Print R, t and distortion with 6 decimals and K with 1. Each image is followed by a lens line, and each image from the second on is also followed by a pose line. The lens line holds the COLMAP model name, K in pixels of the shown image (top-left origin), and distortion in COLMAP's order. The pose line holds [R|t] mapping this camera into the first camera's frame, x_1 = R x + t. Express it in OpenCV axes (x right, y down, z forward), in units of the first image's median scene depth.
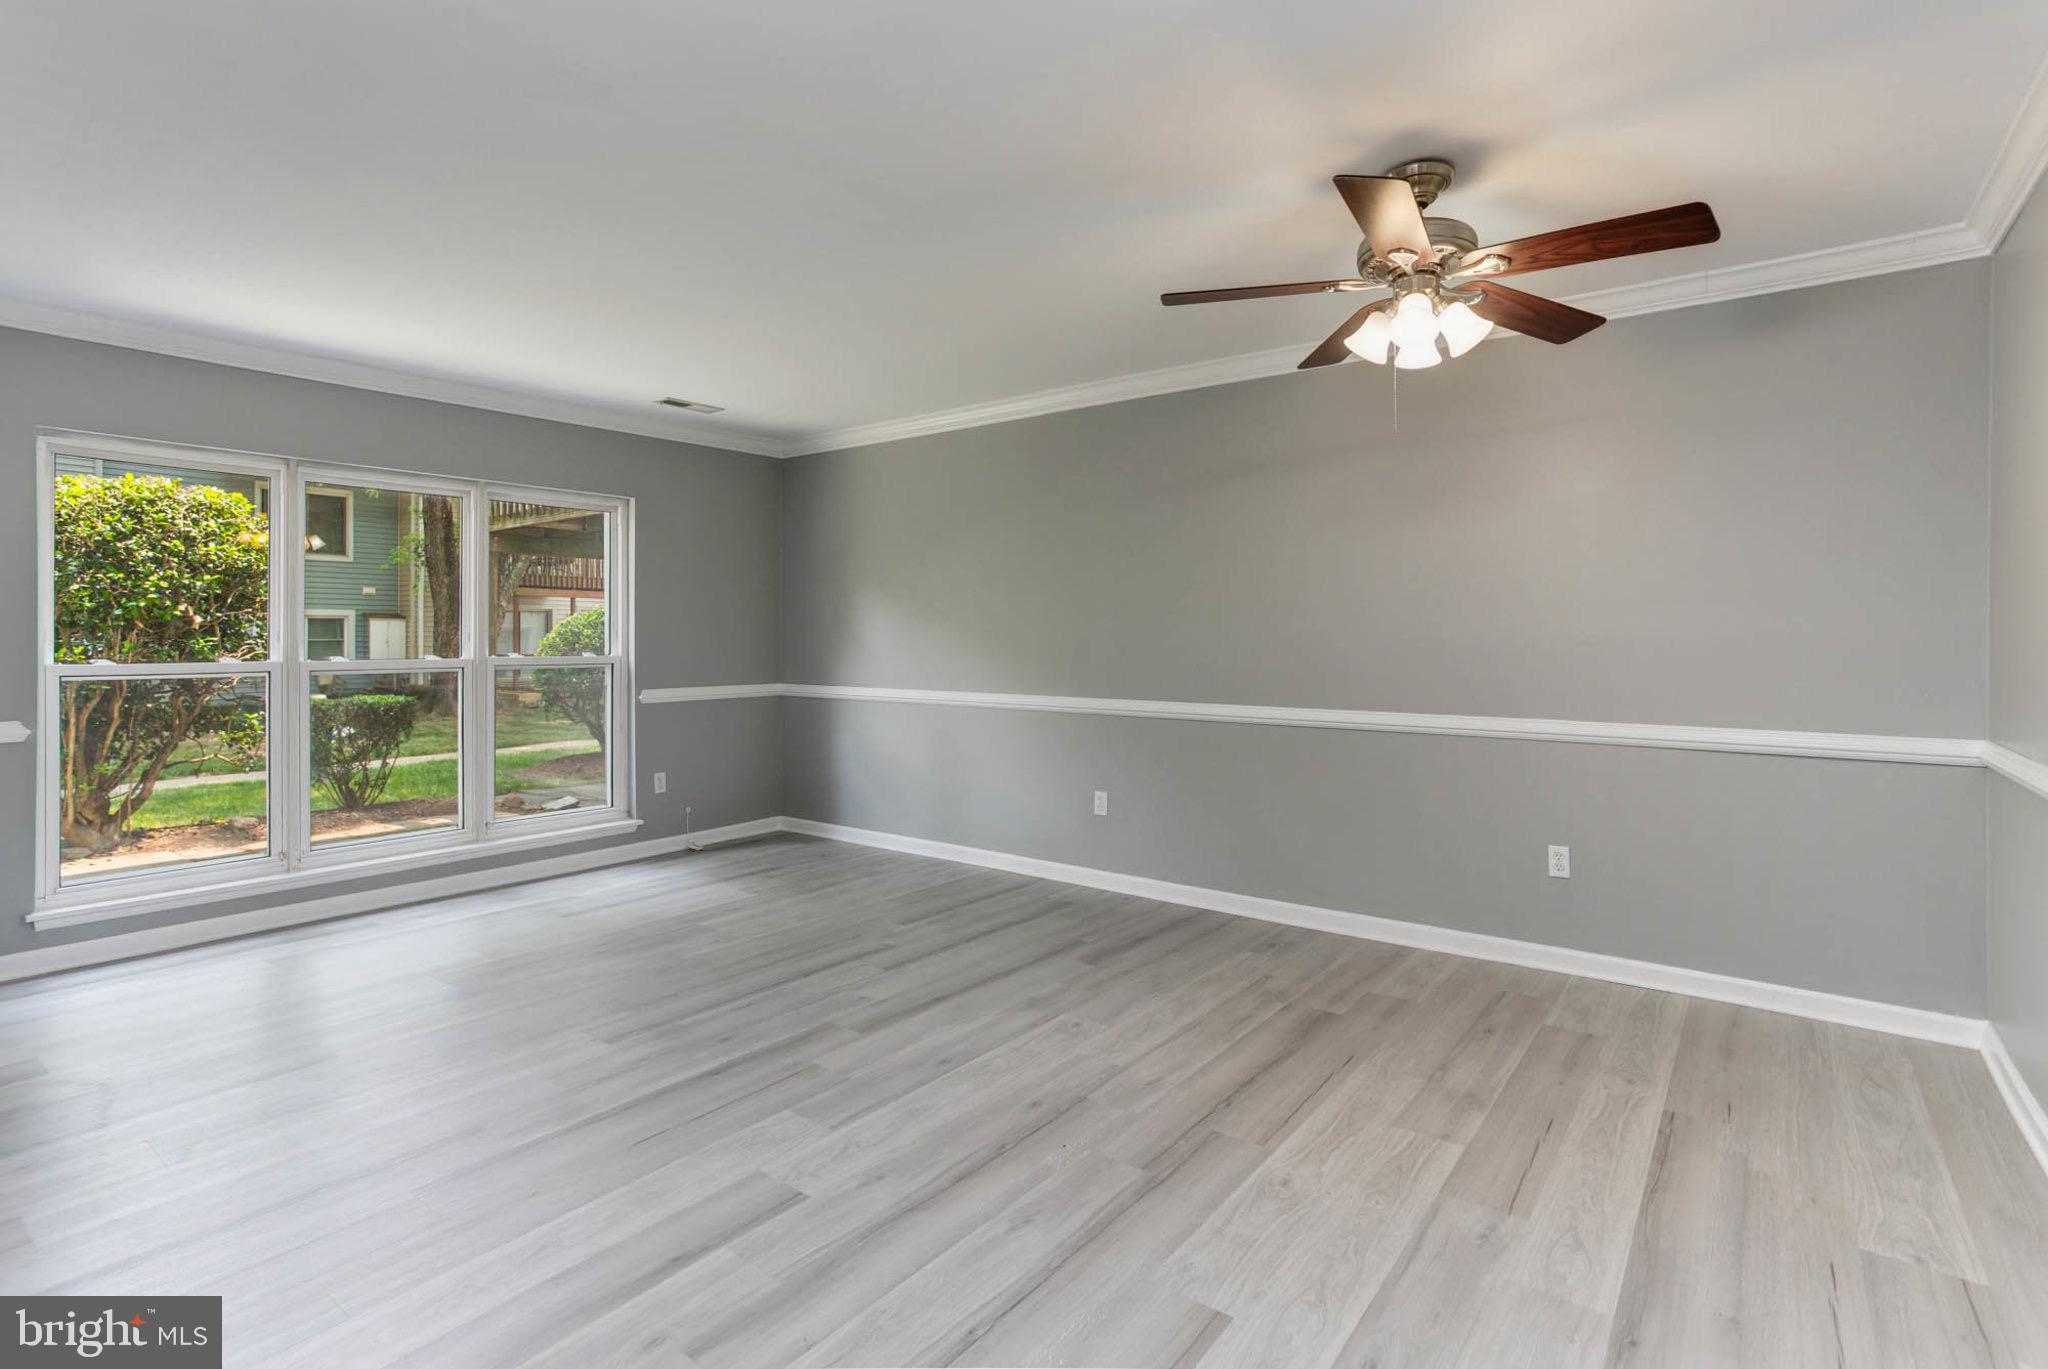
lens RADIAL K [[1007.7, 0, 1013.8], [0, 1007.7, 636.4], [0, 0, 1]] dist [-0.061173, -0.000009]
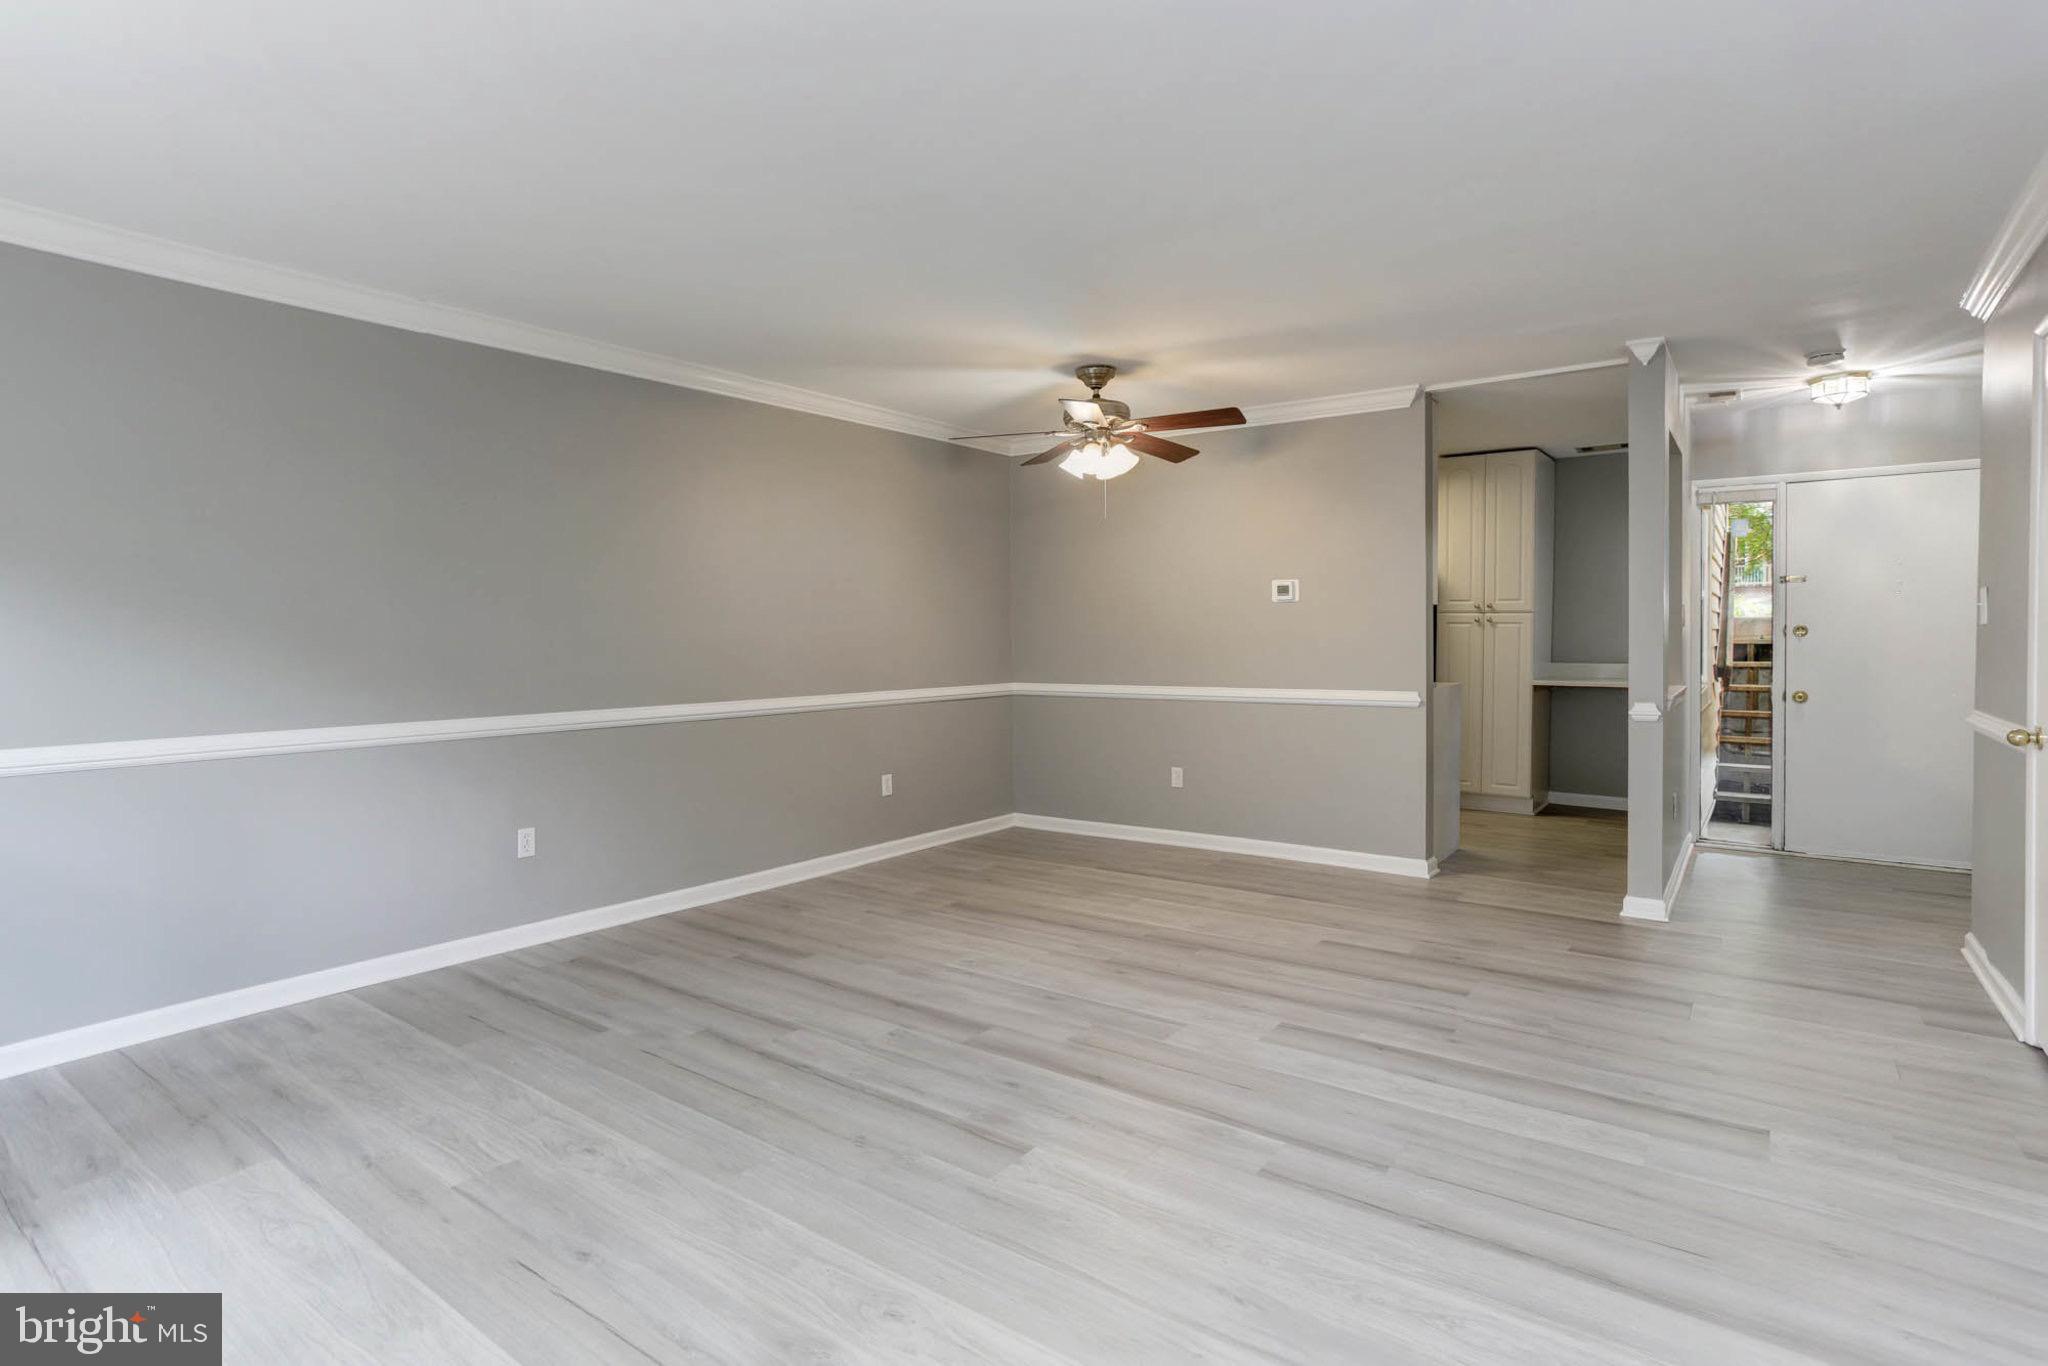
lens RADIAL K [[1007.7, 0, 1013.8], [0, 1007.7, 634.9], [0, 0, 1]] dist [-0.061173, -0.000009]
pose [[-0.007403, 0.002846, 0.999969, -1.200595], [0.007820, 0.999966, -0.002788, 0.005230], [-0.999942, 0.007799, -0.007425, 1.015745]]
